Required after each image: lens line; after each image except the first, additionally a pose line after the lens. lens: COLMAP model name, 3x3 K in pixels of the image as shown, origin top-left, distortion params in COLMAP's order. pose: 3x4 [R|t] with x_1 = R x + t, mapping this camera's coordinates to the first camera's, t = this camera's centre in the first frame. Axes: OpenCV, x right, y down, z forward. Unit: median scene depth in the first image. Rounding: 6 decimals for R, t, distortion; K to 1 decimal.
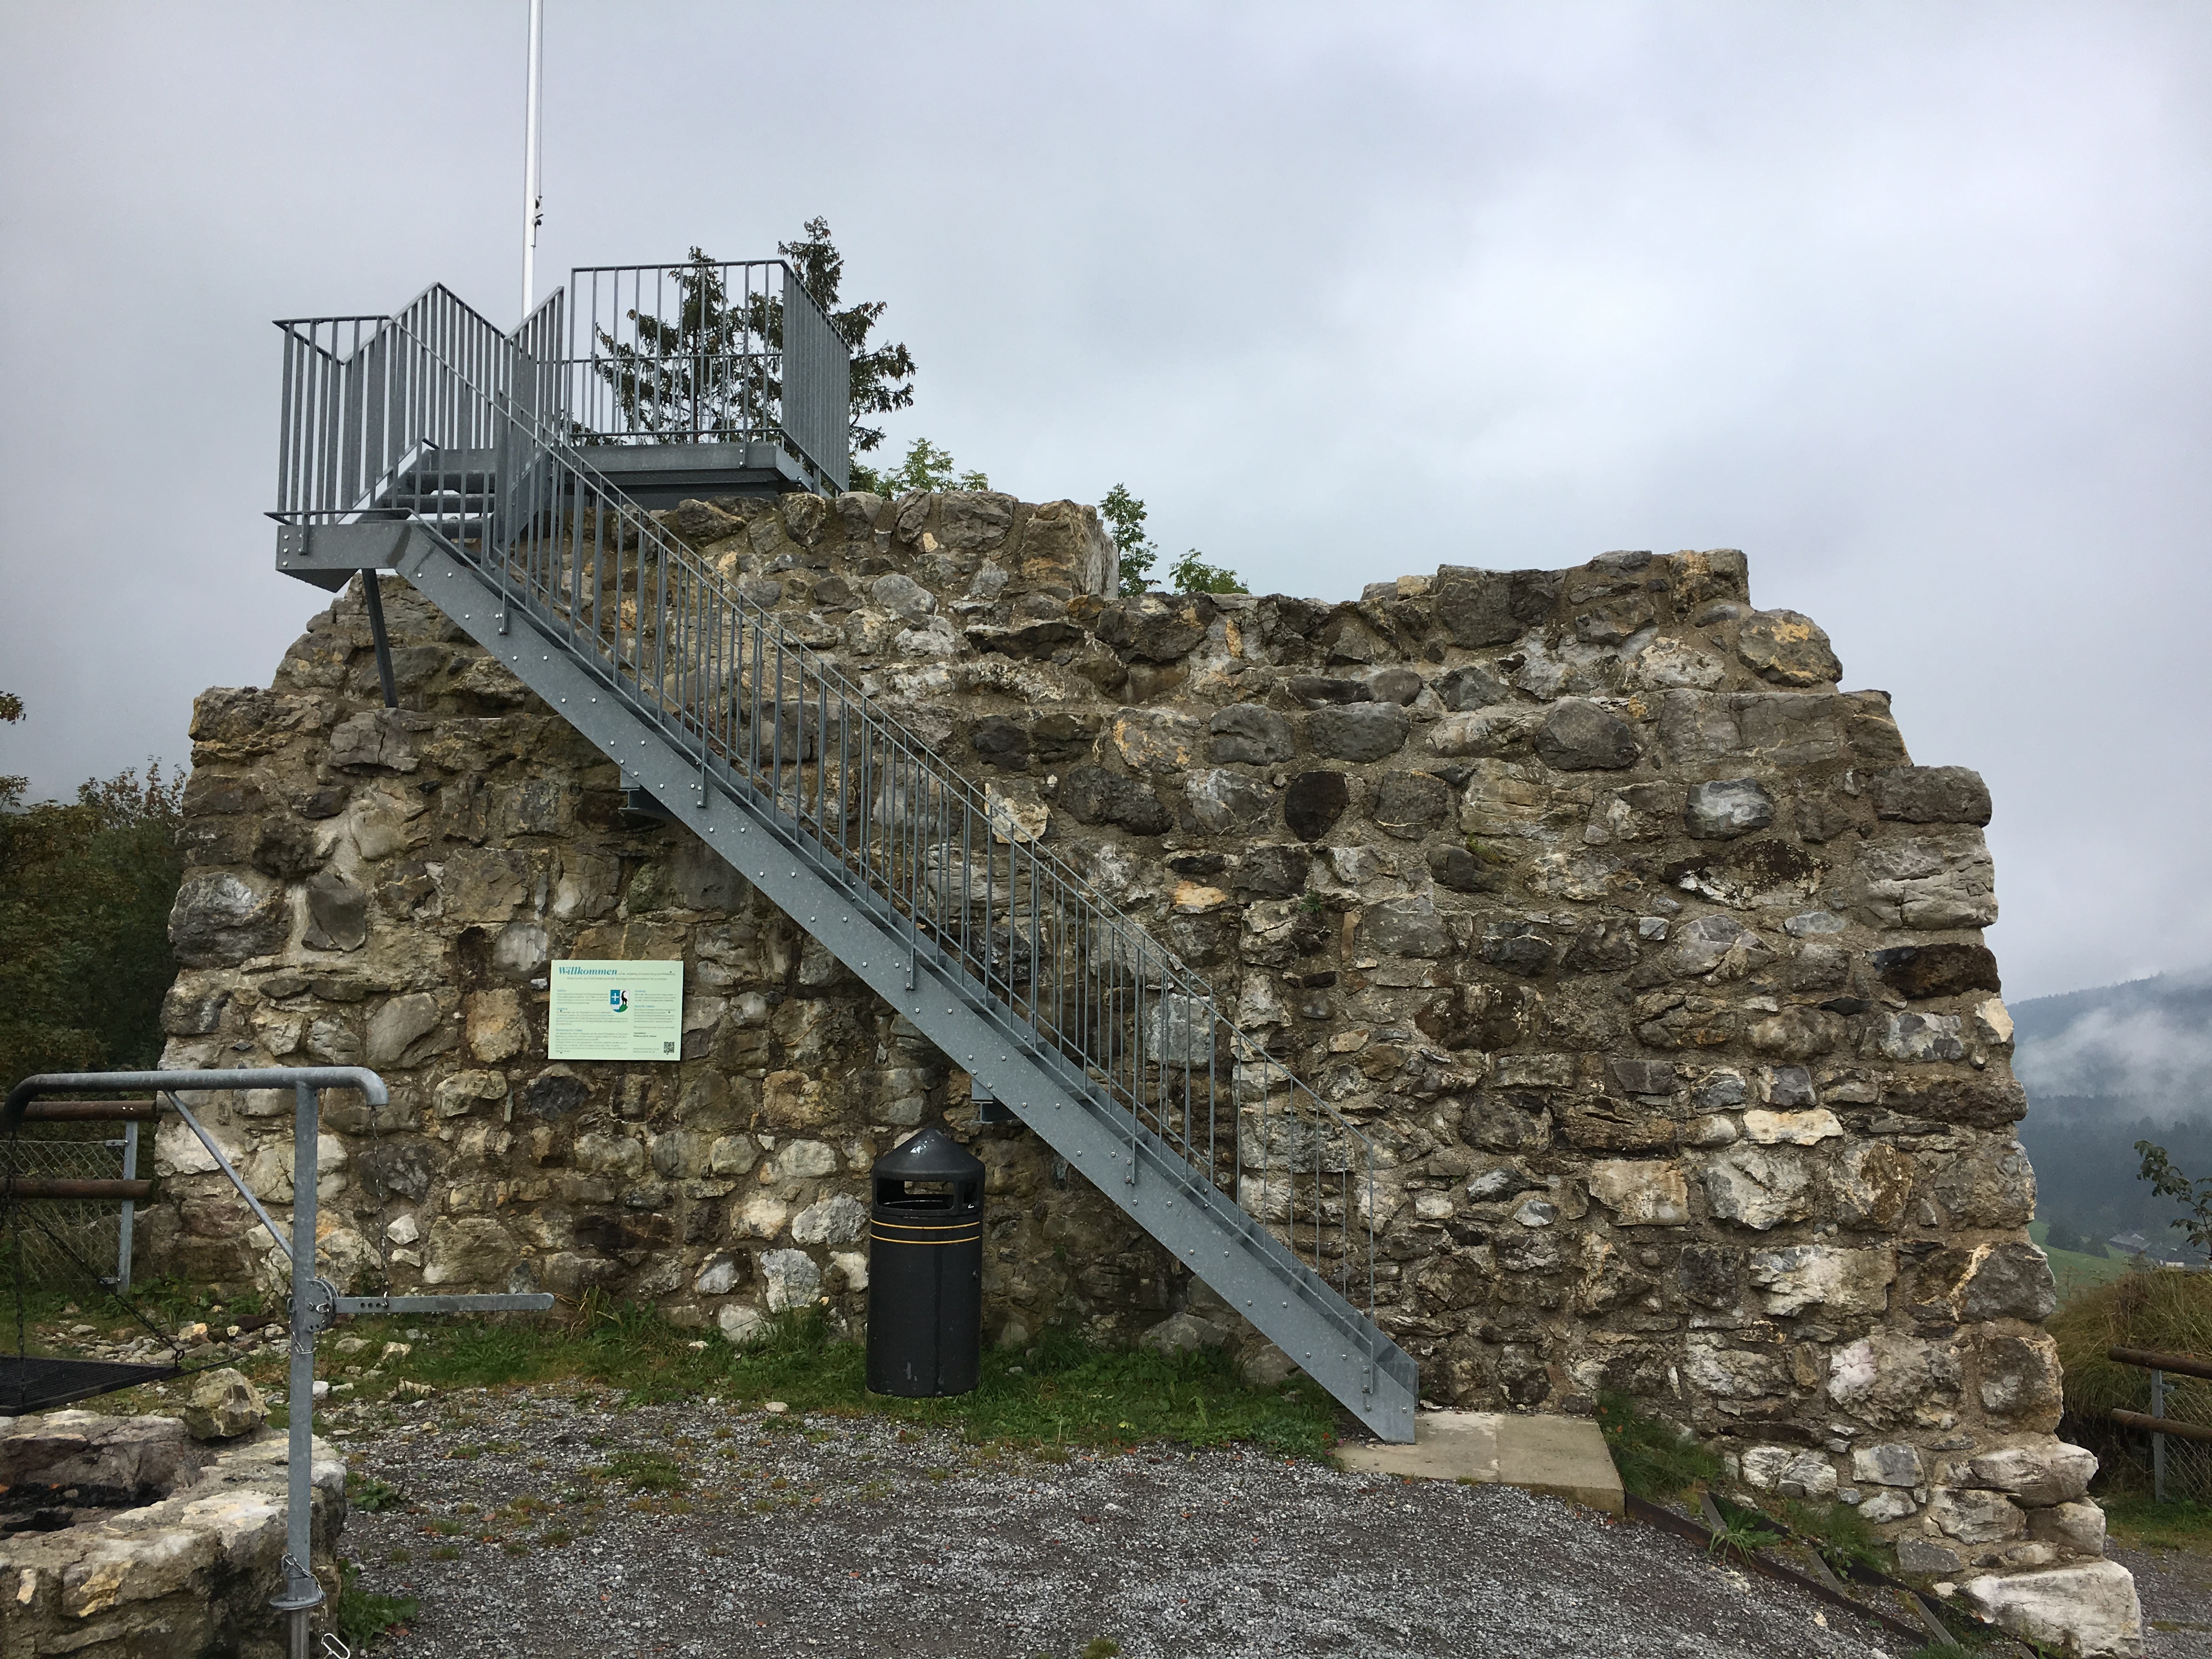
lens RADIAL K [[1883.6, 0, 1106.2], [0, 1883.6, 832.9], [0, 0, 1]] dist [0.068777, -0.072384]
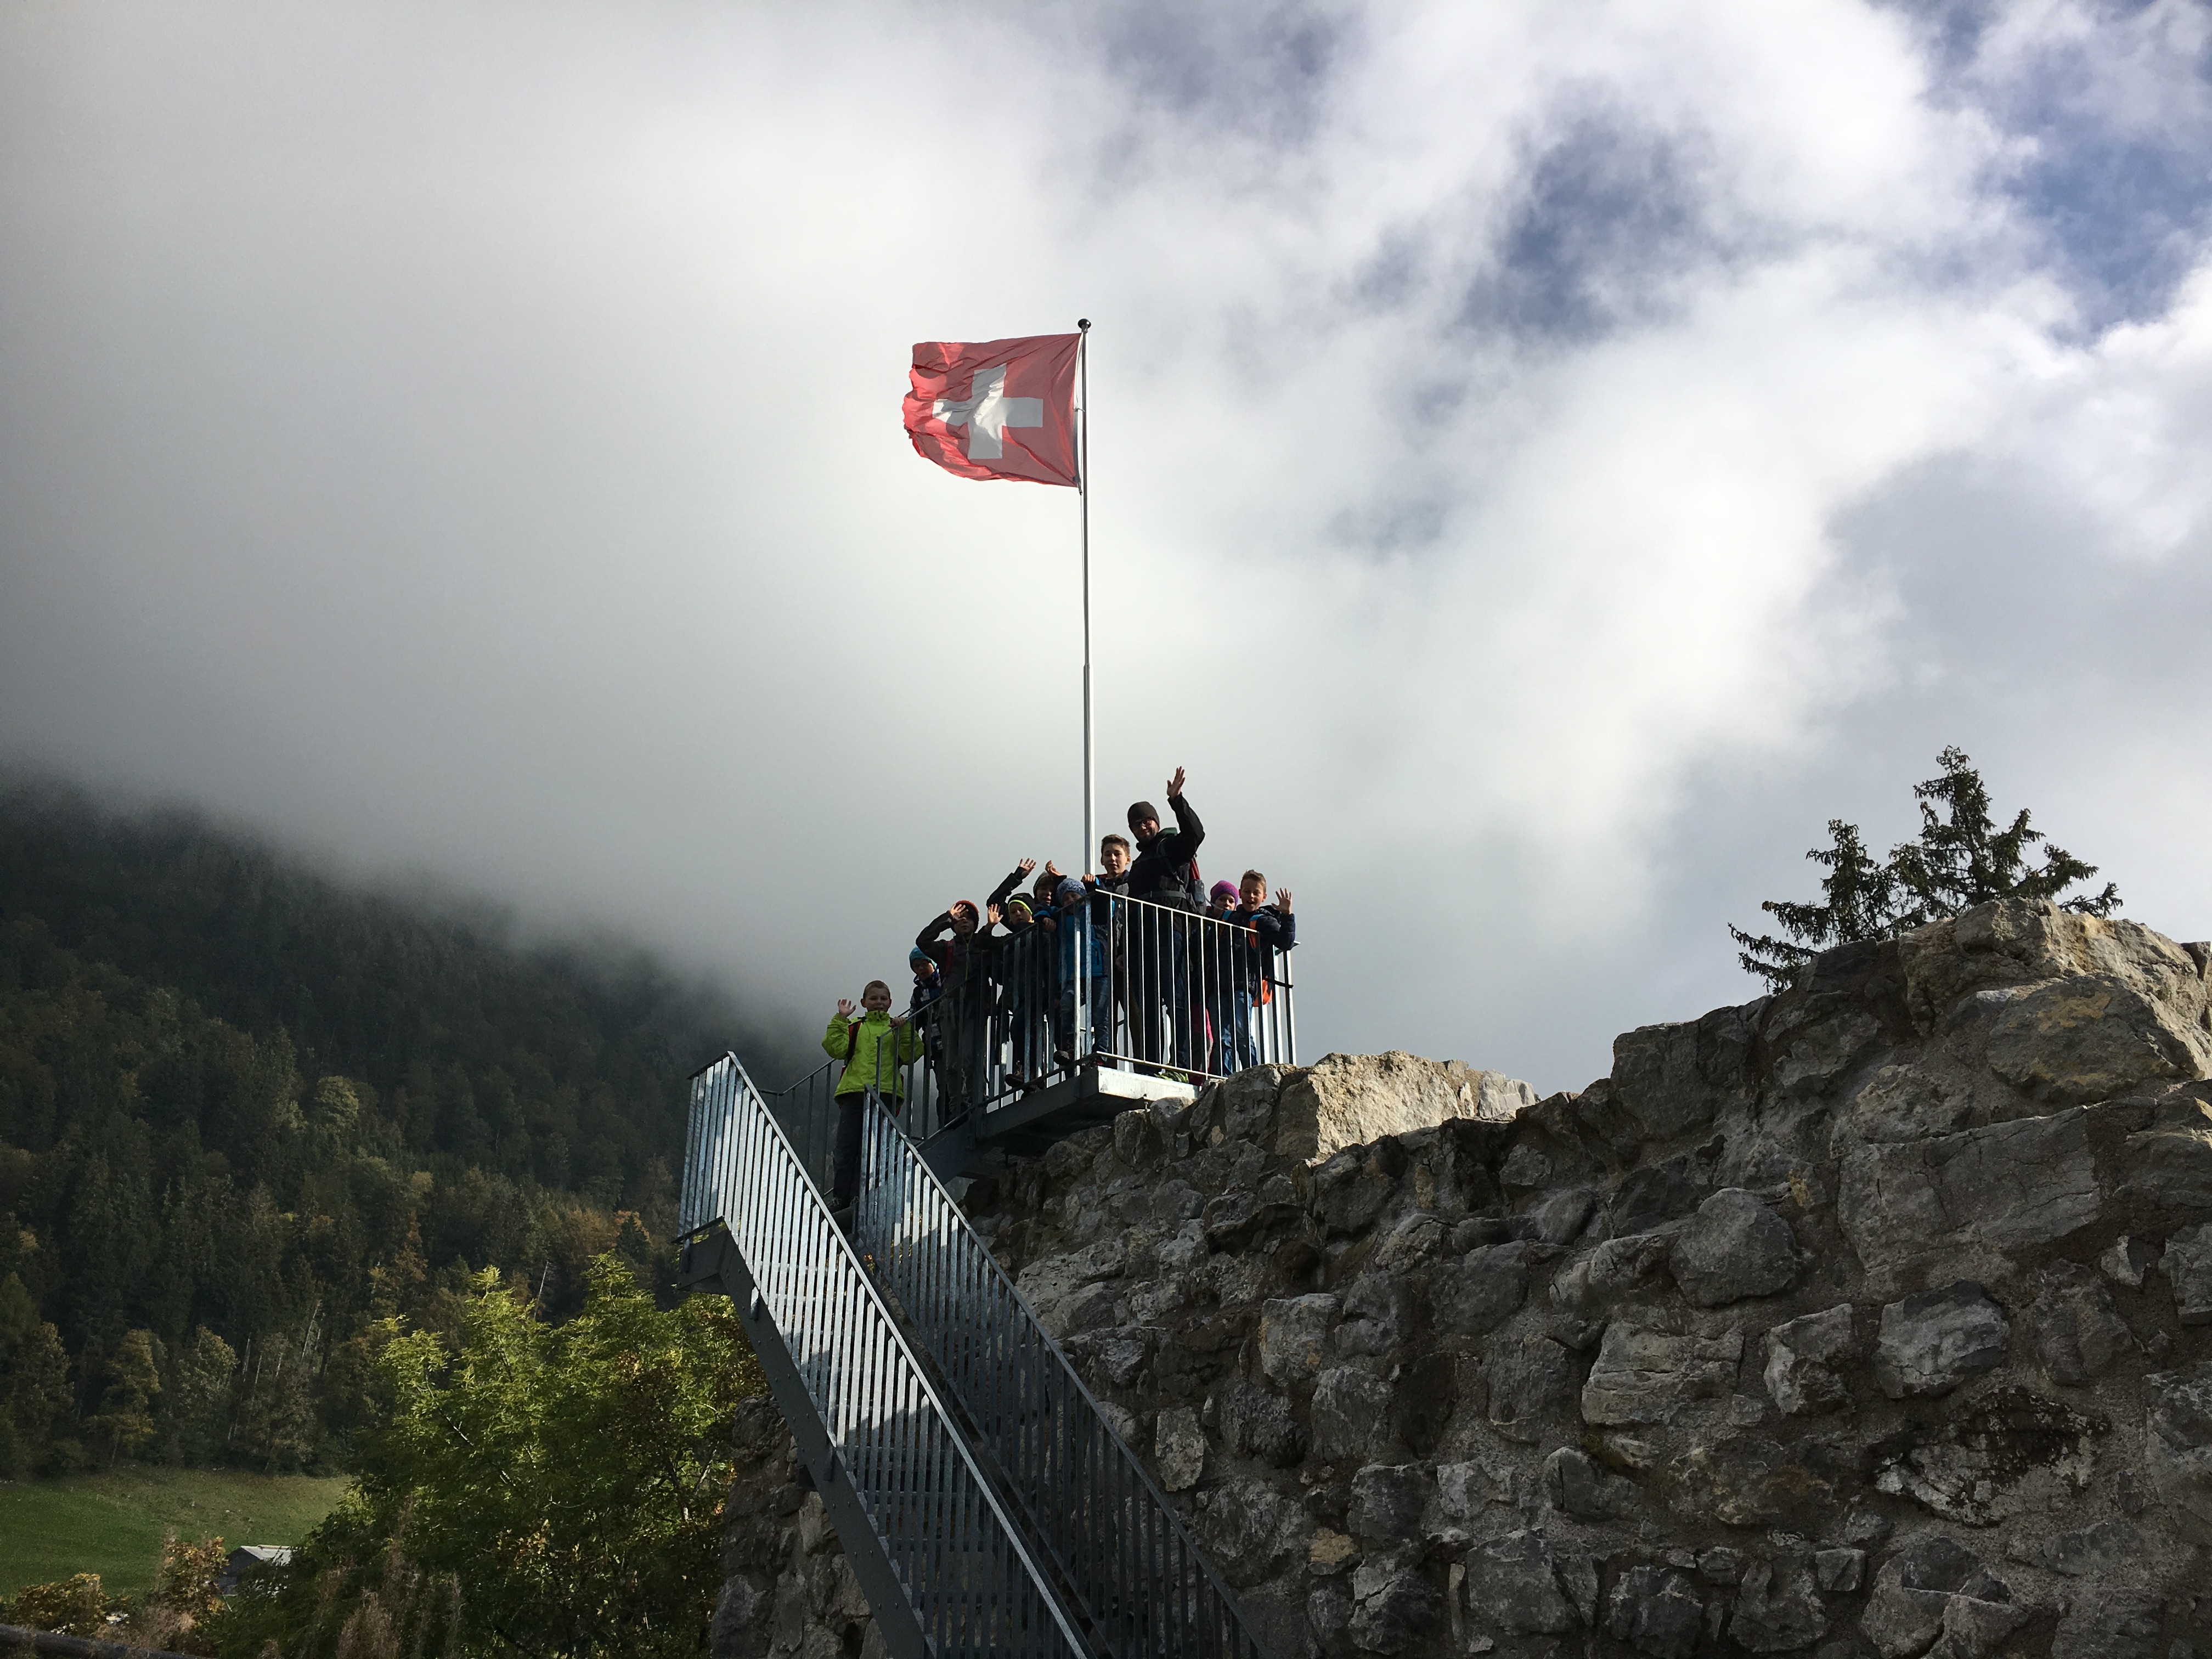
lens RADIAL K [[1883.6, 0, 1102.9], [0, 1883.6, 826.3], [0, 0, 1]] dist [0.068777, -0.072384]
pose [[0.669150, -0.313043, -0.673975, 0.553417], [0.072126, 0.930021, -0.360360, 0.030416], [0.739619, 0.192524, 0.644902, 0.374984]]
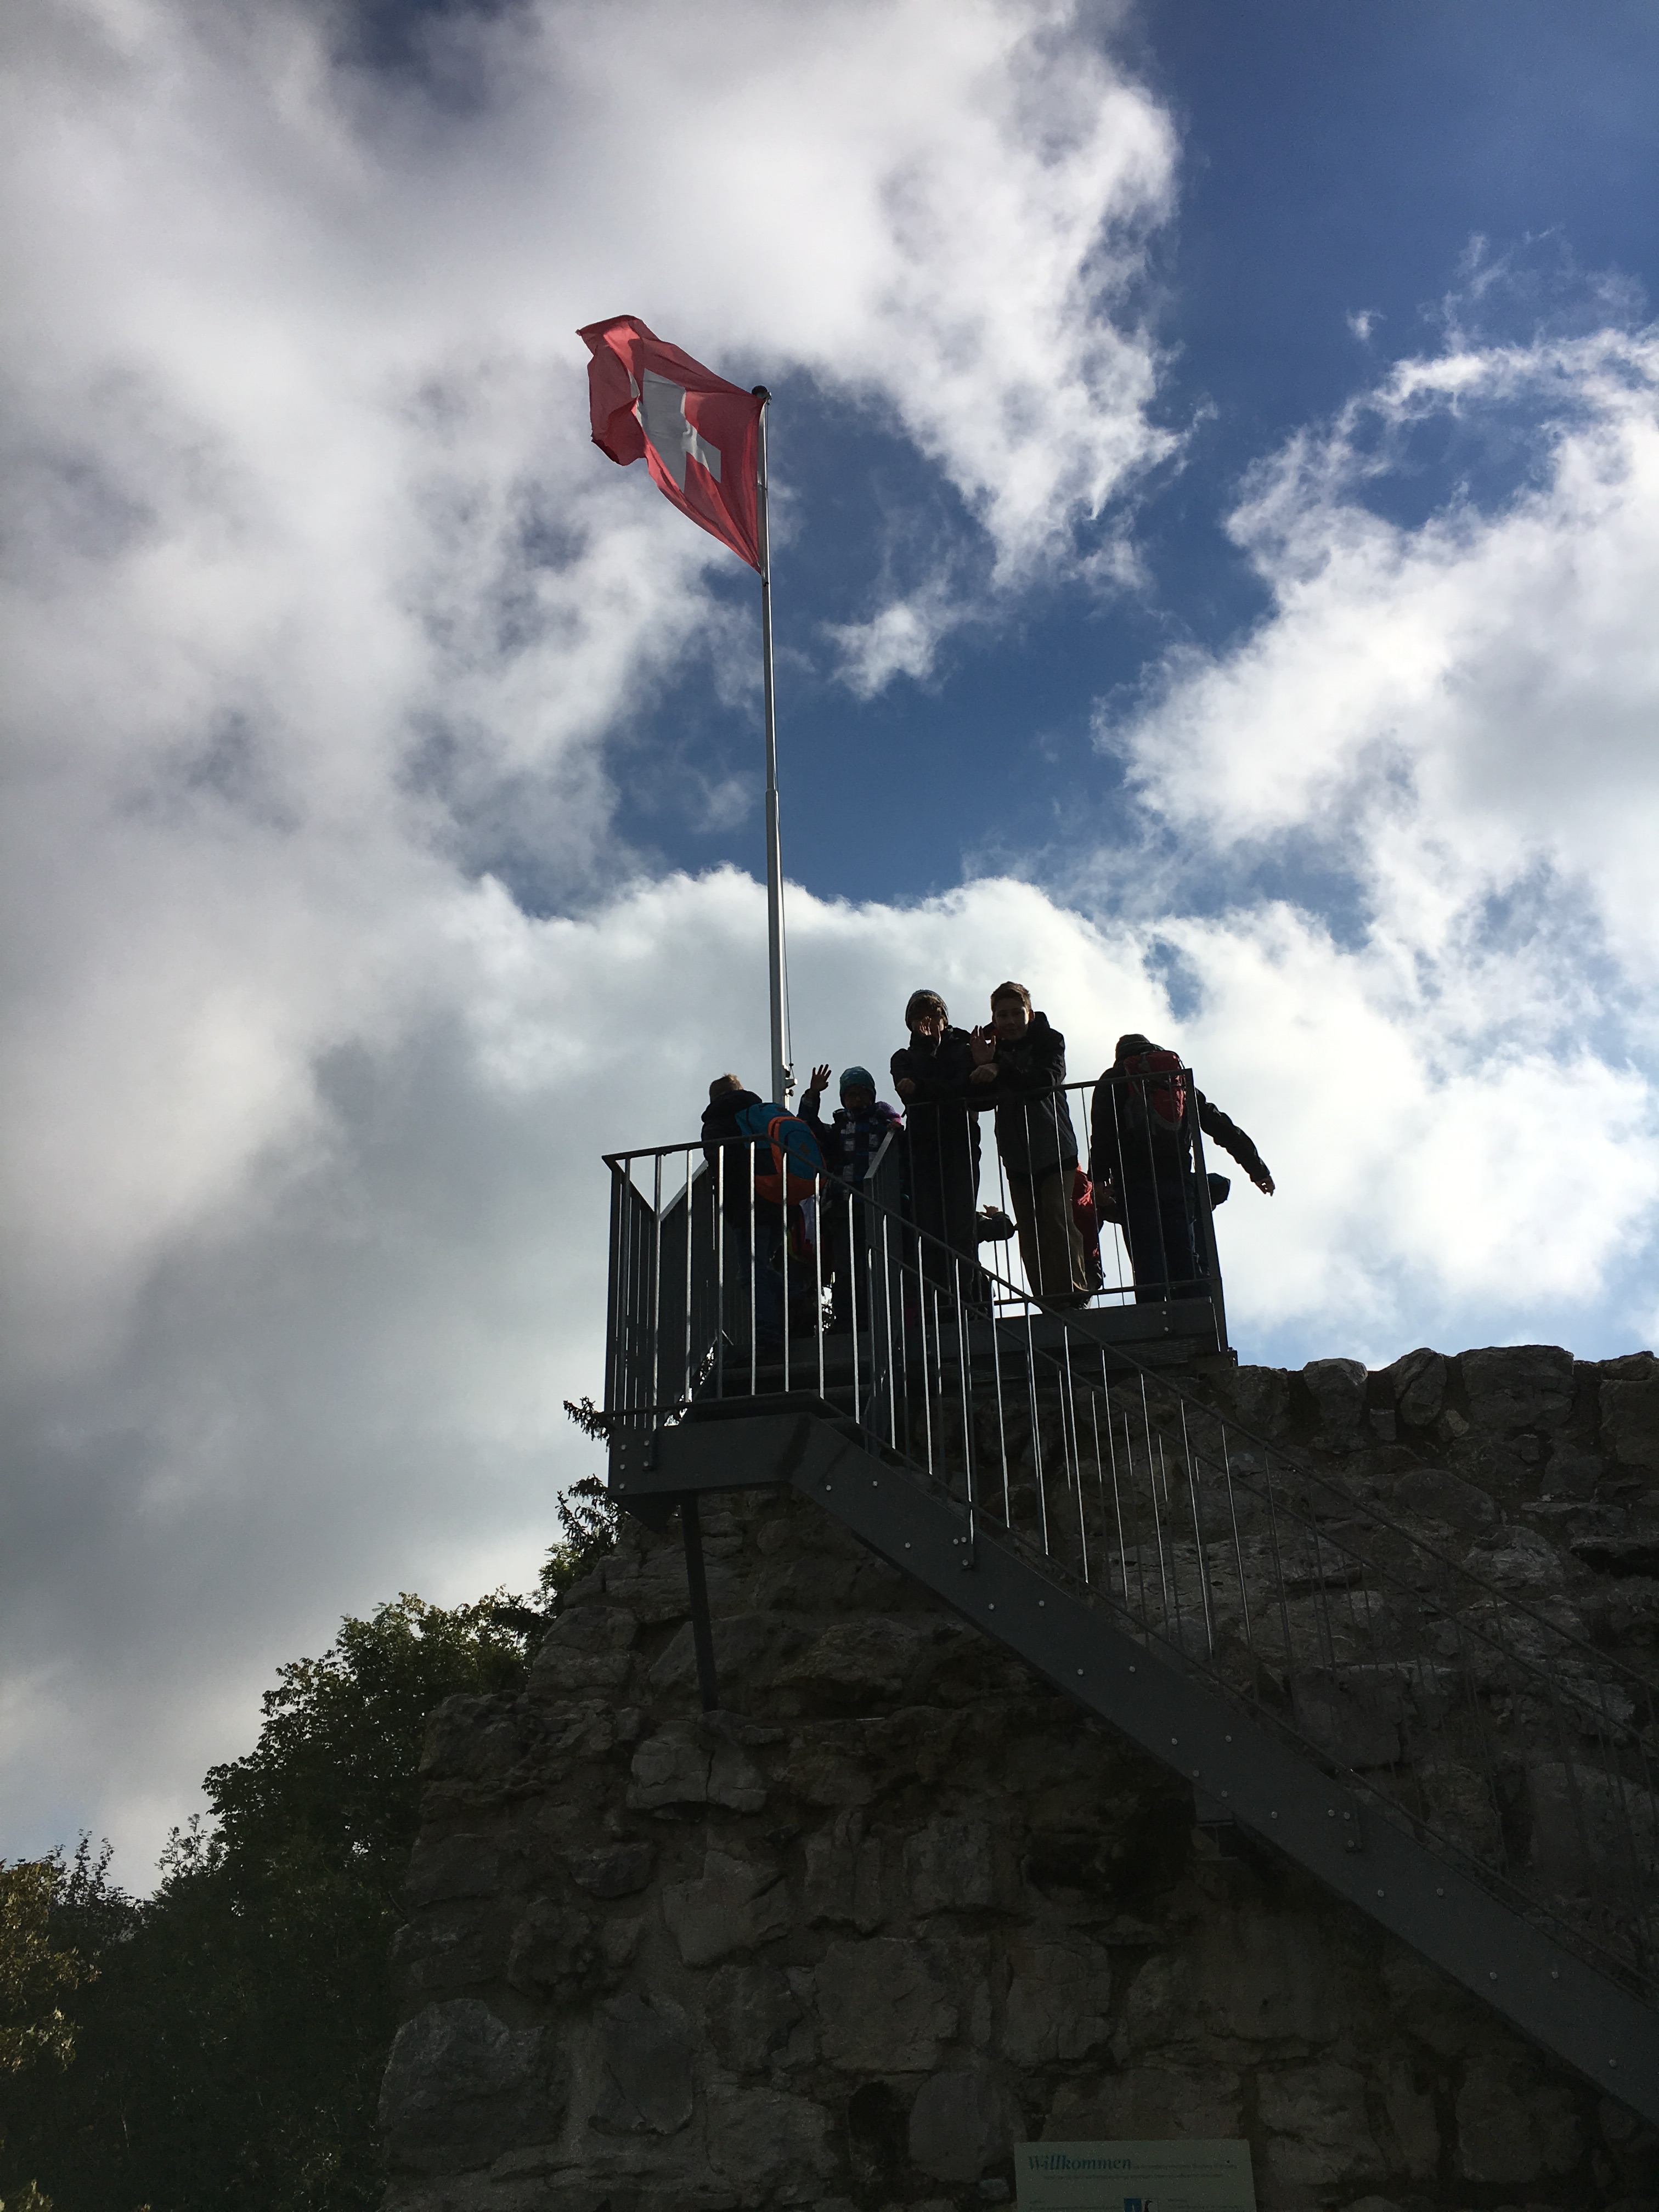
lens RADIAL K [[1883.6, 0, 828.2], [0, 1883.6, 1110.2], [0, 0, 1]] dist [0.068777, -0.072384]
pose [[0.995017, -0.072499, -0.068449, -0.281795], [0.041697, 0.926157, -0.374827, -0.010426], [0.090569, 0.370105, 0.924565, 0.316762]]
